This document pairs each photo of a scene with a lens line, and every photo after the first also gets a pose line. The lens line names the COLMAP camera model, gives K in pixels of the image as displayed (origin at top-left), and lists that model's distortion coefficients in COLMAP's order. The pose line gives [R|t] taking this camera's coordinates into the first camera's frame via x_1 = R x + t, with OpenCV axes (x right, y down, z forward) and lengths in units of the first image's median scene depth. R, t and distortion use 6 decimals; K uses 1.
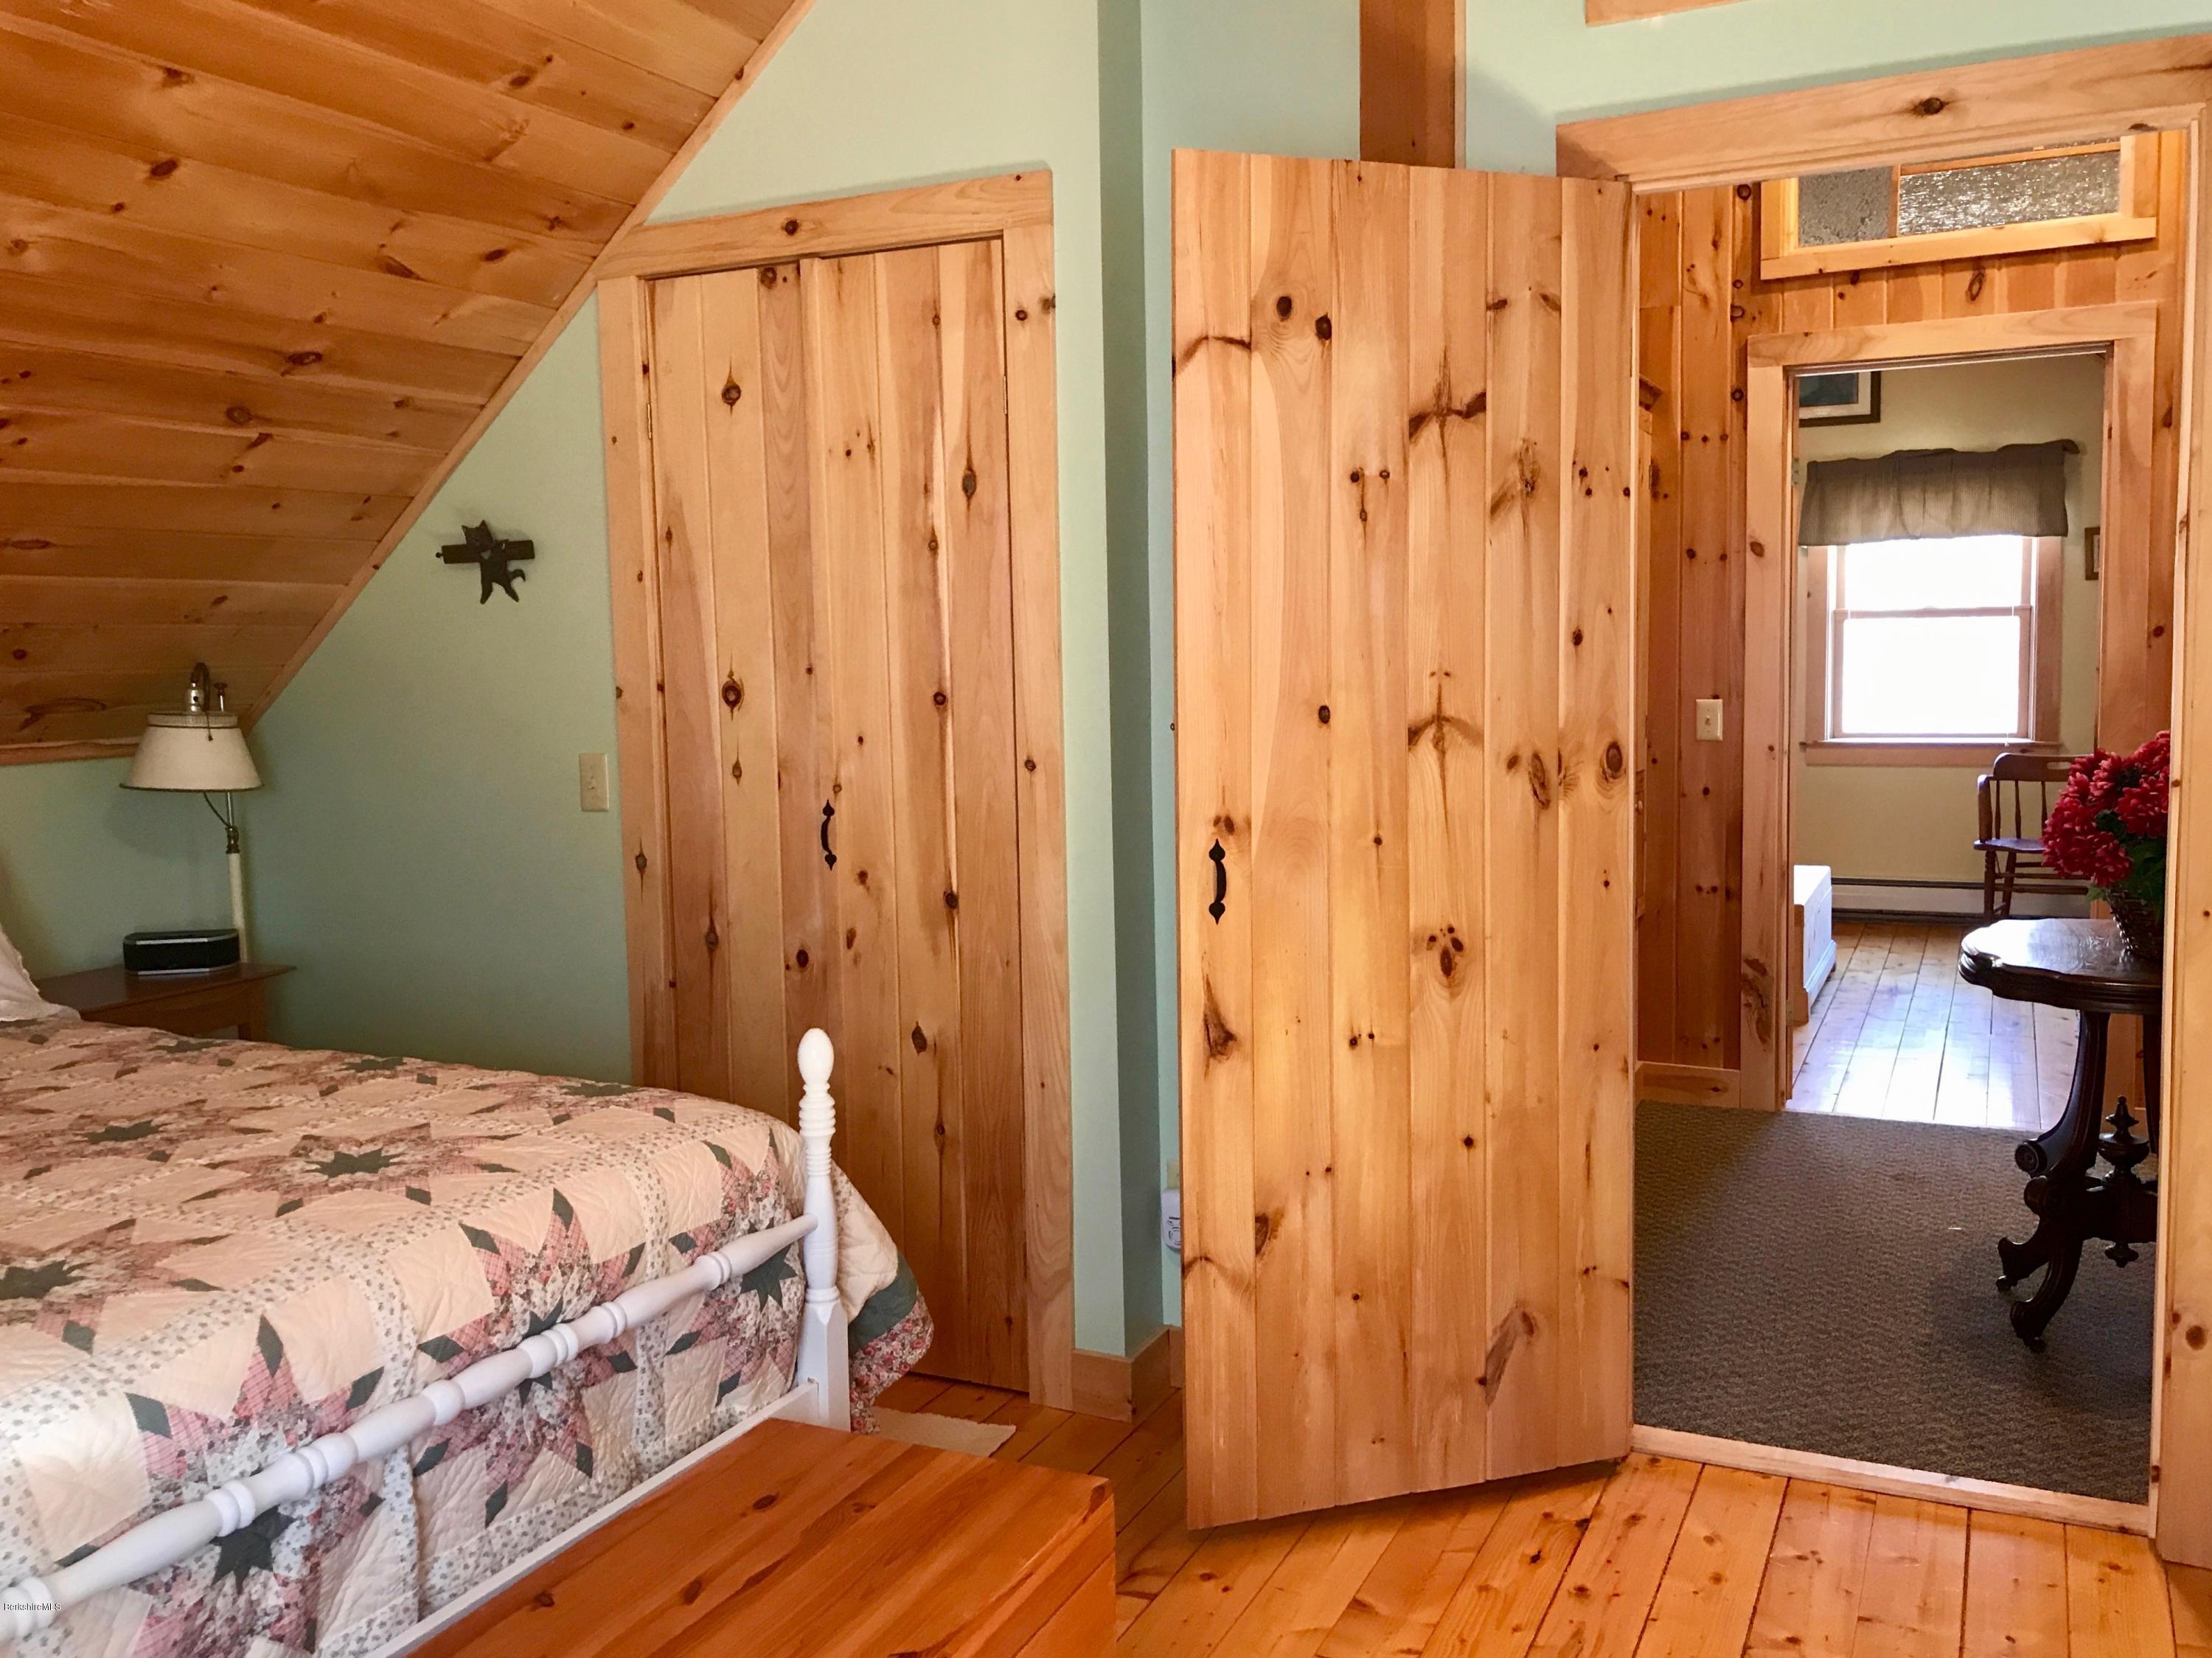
lens RADIAL K [[1846.3, 0, 1131.2], [0, 1846.3, 805.8], [0, 0, 1]] dist [0.008897, 0.008664]
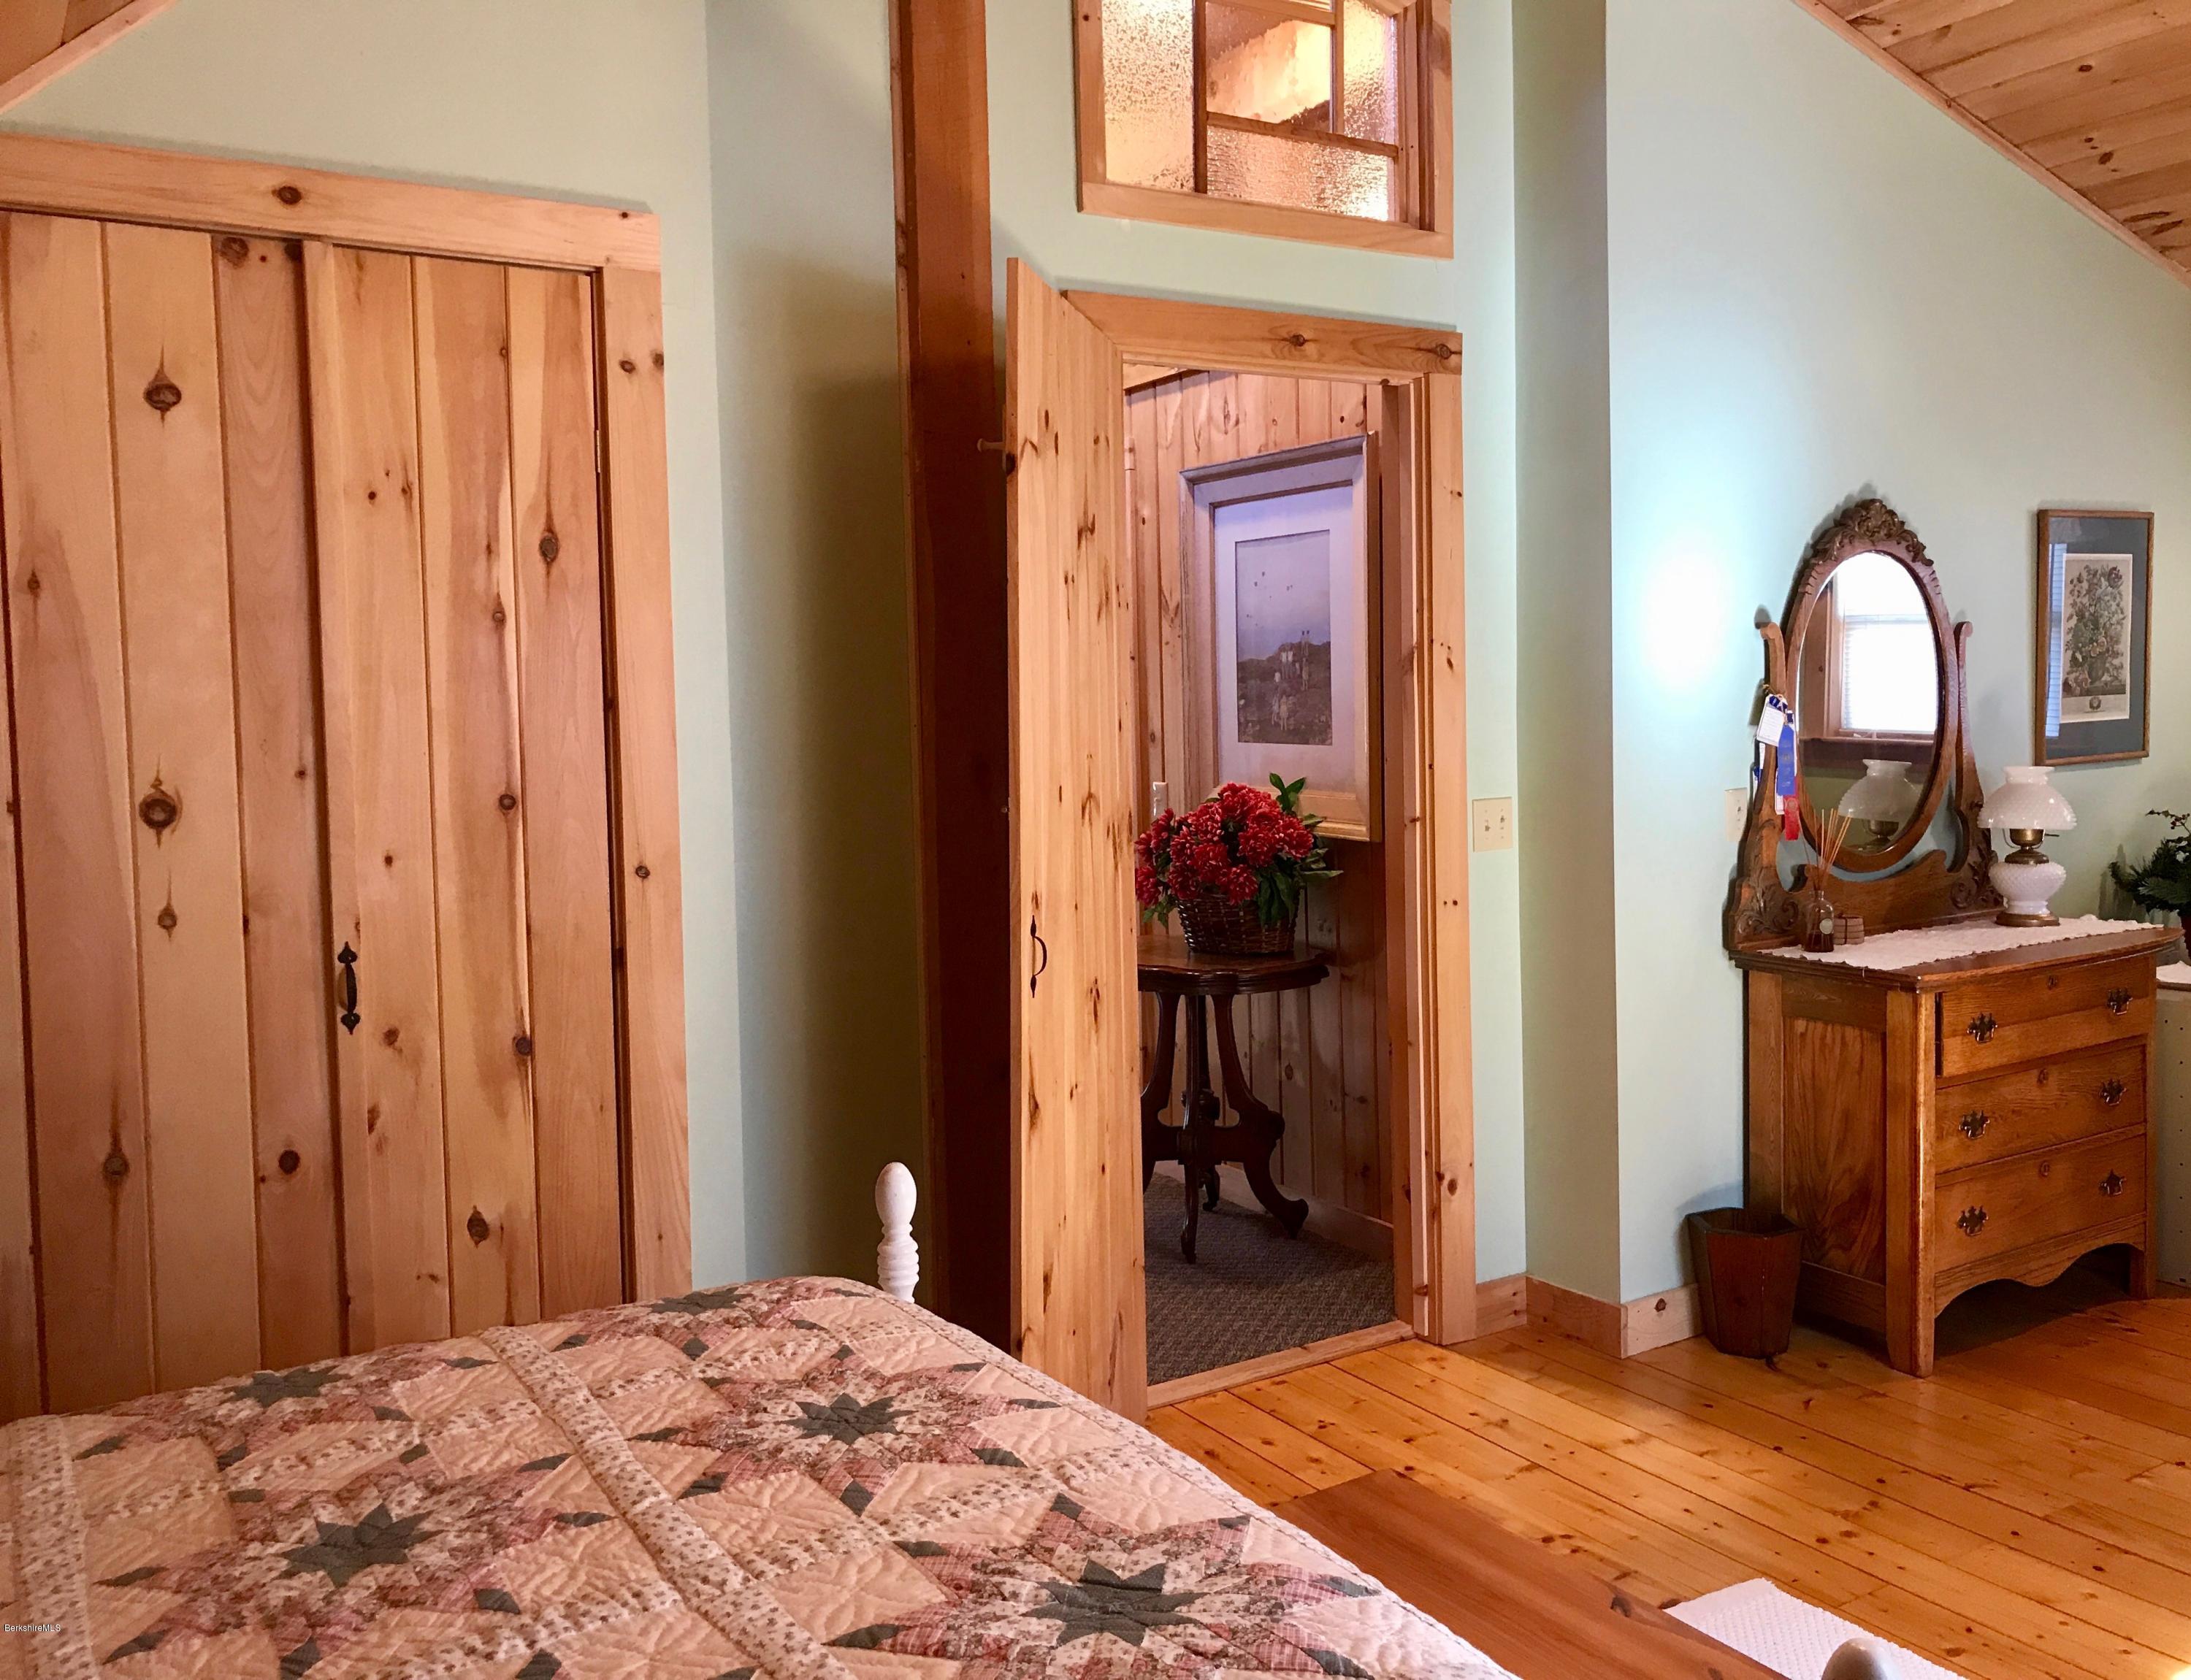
lens RADIAL K [[1848.7, 0, 1097.3], [0, 1848.7, 798.3], [0, 0, 1]] dist [0.000443, -0.005603]
pose [[0.533132, -0.035816, 0.845274, -0.847478], [0.090673, 0.995768, -0.014997, -0.029968], [-0.841159, 0.084639, 0.534123, 0.427792]]
